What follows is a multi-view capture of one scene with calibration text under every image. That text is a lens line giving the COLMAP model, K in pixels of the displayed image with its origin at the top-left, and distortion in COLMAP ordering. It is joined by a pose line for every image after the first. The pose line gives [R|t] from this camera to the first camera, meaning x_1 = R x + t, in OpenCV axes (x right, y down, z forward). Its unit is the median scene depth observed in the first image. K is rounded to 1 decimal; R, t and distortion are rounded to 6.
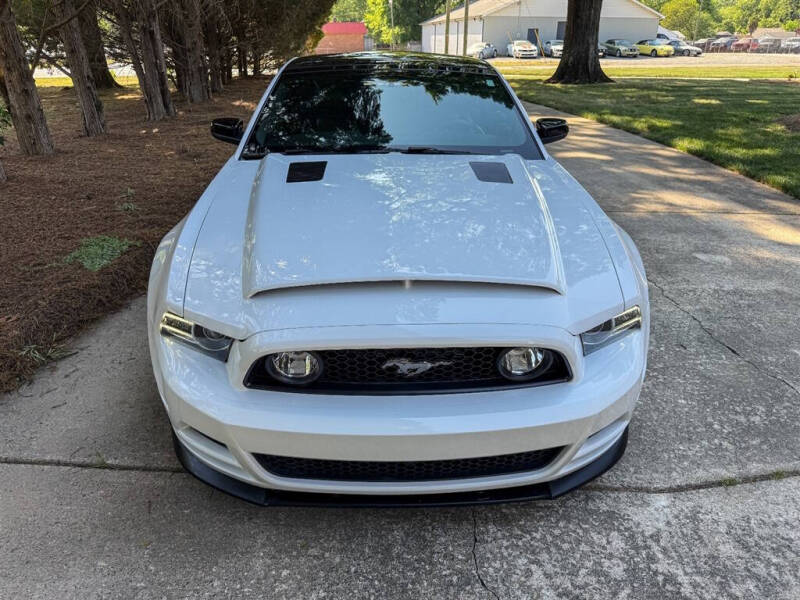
lens RADIAL K [[565.8, 0, 390.4], [0, 565.8, 294.9], [0, 0, 1]] dist [-0.006099, -0.000171]
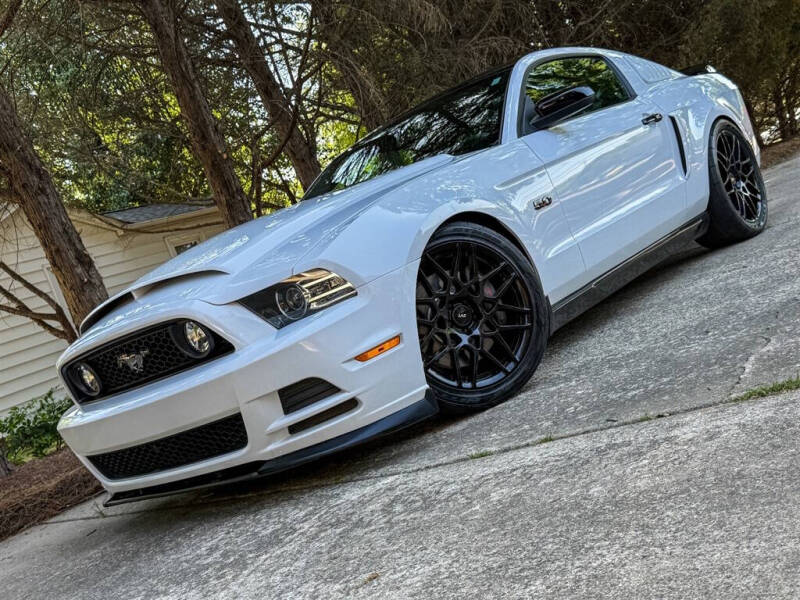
lens RADIAL K [[929.7, 0, 403.3], [0, 929.7, 291.2], [0, 0, 1]] dist [0.106904, -0.007874]
pose [[0.706784, -0.245359, -0.663517, 1.610290], [0.071563, 0.957914, -0.277992, 0.521100], [0.703800, 0.148997, 0.694597, -0.007262]]
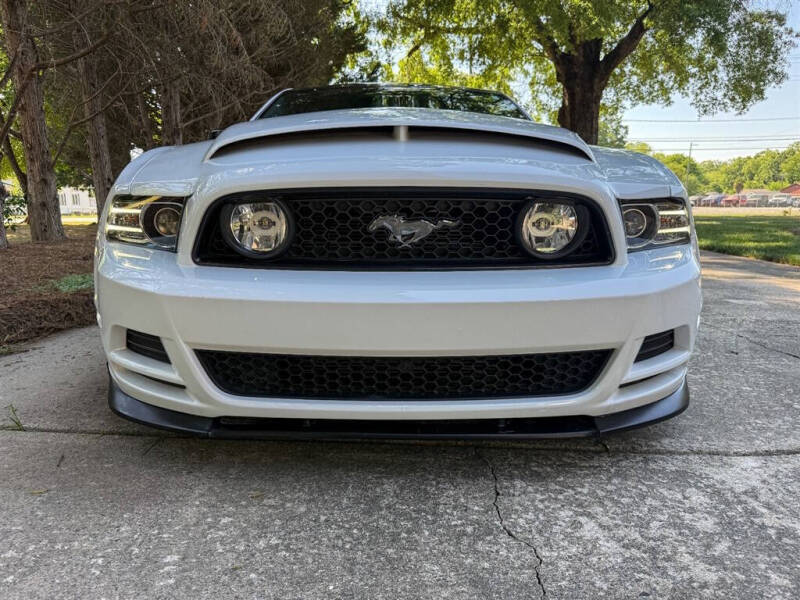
lens RADIAL K [[565.8, 0, 390.4], [0, 565.8, 294.9], [0, 0, 1]] dist [-0.006099, -0.000171]
pose [[0.999811, 0.006066, -0.018468, 0.026568], [-0.010651, 0.965715, -0.259388, 0.375084], [0.016261, 0.259535, 0.965597, 0.239386]]
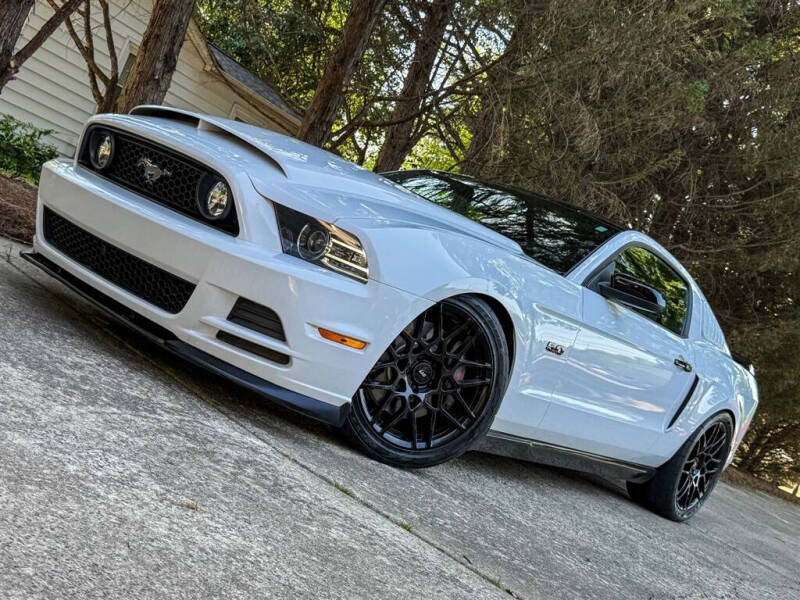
lens RADIAL K [[929.7, 0, 403.3], [0, 929.7, 291.2], [0, 0, 1]] dist [0.106904, -0.007874]
pose [[0.702920, 0.310565, -0.639885, 1.545347], [-0.610628, 0.724831, -0.318987, 0.549100], [0.364743, 0.614954, 0.699138, -0.020542]]
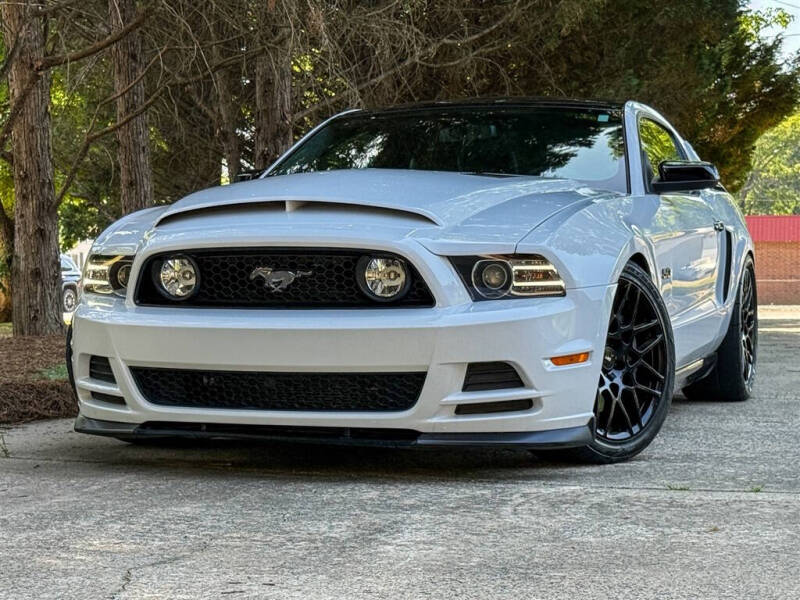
lens RADIAL K [[1718.1, 0, 366.3], [0, 1718.1, 300.9], [0, 0, 1]] dist [0.012436, 0.558755]
pose [[0.931097, 0.004822, -0.364741, 1.190793], [-0.149714, 0.916863, -0.370064, 1.167041], [0.332633, 0.399172, 0.854410, -1.444405]]
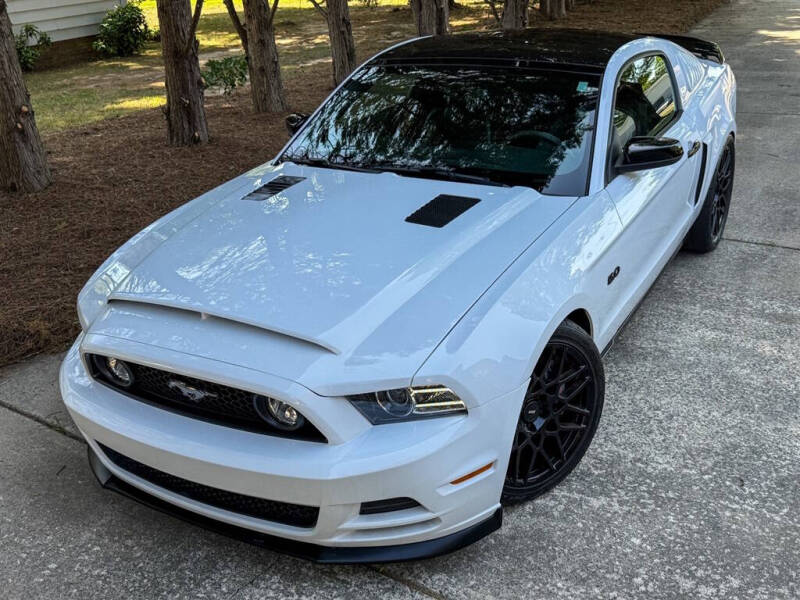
lens RADIAL K [[849.6, 0, 400.0], [0, 849.6, 300.0], [0, 0, 1]] dist [0.173748, -0.410765]
pose [[0.853311, 0.164266, -0.494850, 1.039241], [-0.168530, 0.985025, 0.036370, -0.155255], [0.493414, 0.052362, 0.868217, -0.218751]]
